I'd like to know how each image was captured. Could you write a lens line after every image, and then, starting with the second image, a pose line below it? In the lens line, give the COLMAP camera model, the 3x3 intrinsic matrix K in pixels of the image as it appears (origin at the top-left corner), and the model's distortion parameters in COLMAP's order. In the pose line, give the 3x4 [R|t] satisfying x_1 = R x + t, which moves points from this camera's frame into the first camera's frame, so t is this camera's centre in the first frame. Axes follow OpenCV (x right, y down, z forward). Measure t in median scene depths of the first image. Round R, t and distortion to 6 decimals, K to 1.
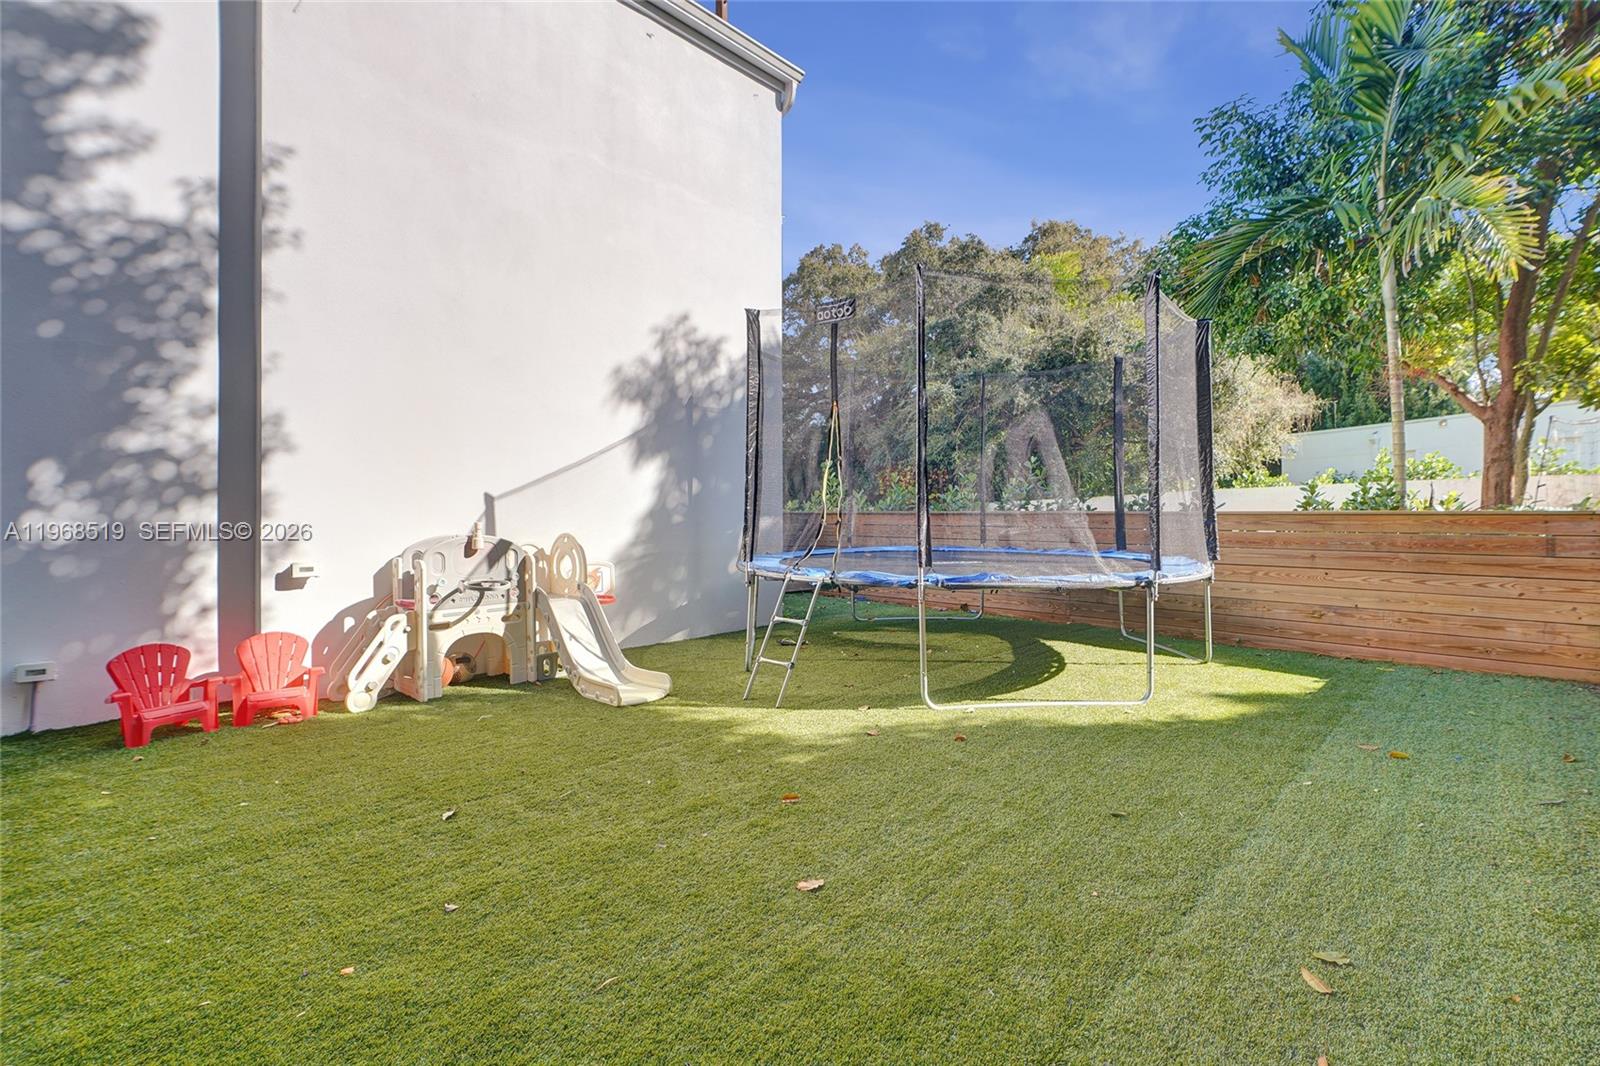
lens RADIAL K [[715.3, 0, 793.9], [0, 715.3, 507.0], [0, 0, 1]] dist [-0.000976, 0.000581]
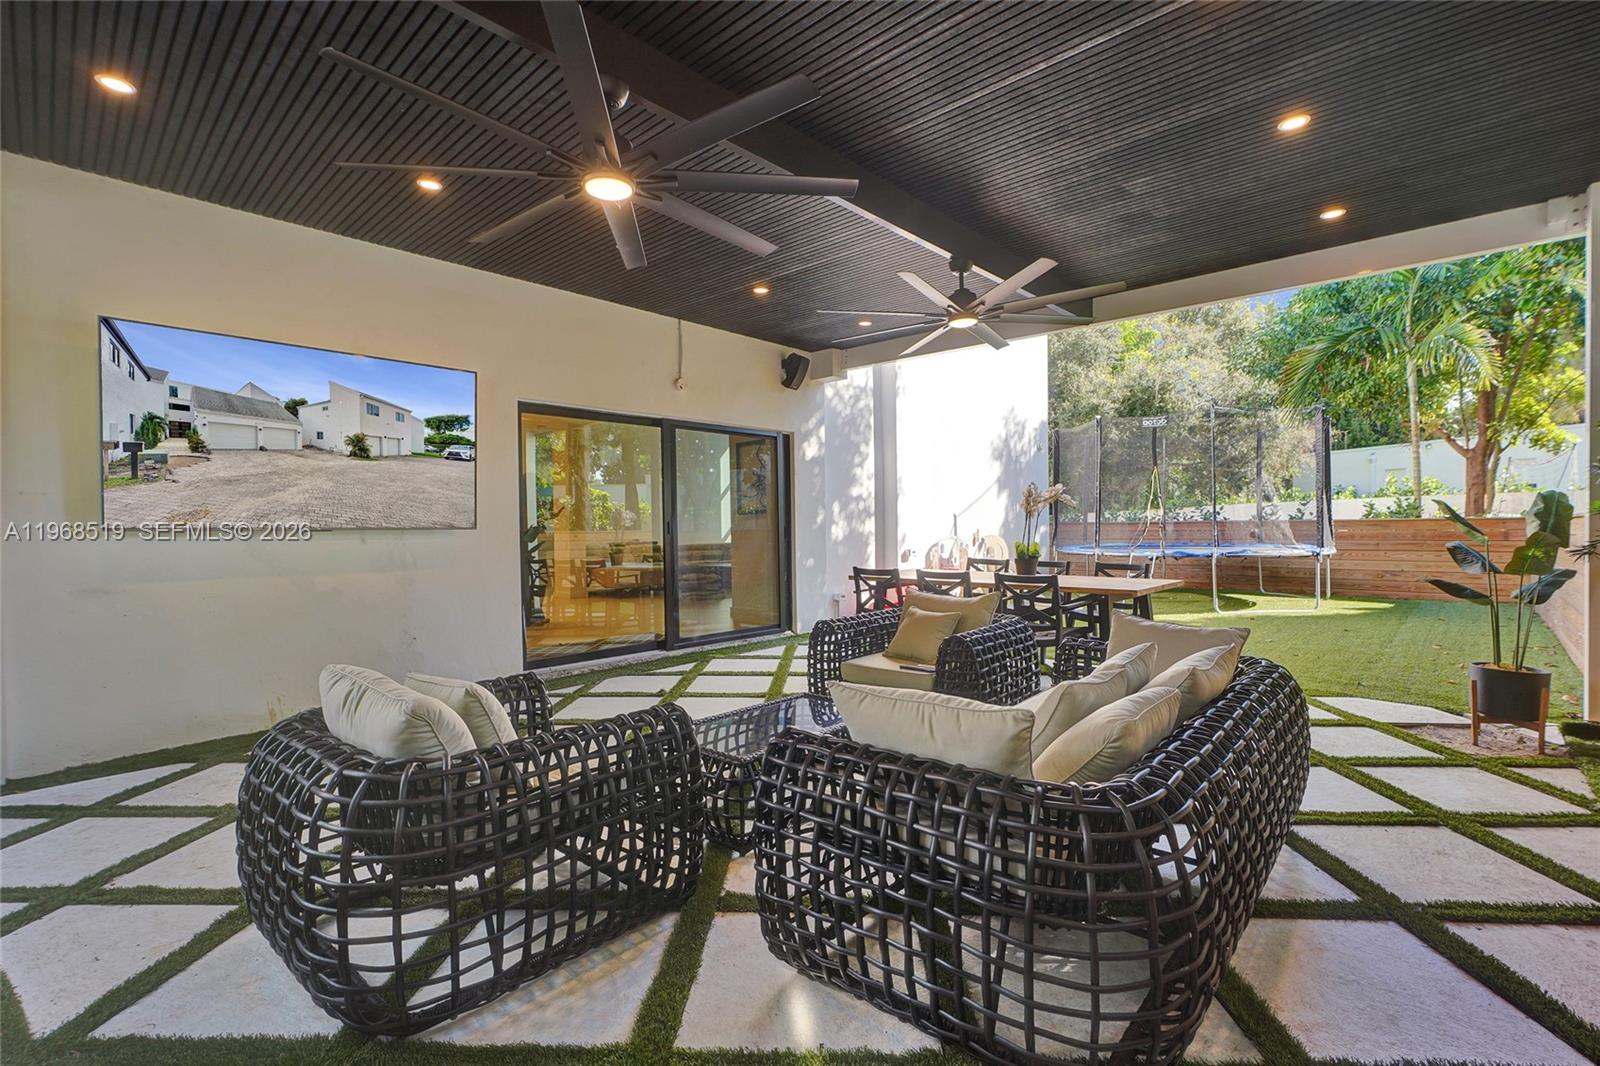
lens RADIAL K [[715.3, 0, 794.6], [0, 715.3, 533.4], [0, 0, 1]] dist [0.001121, 0.000918]
pose [[0.999637, -0.011187, 0.024493, -0.608554], [0.010729, 0.999766, 0.018779, -0.005307], [-0.024697, -0.018510, 0.999524, -0.592863]]
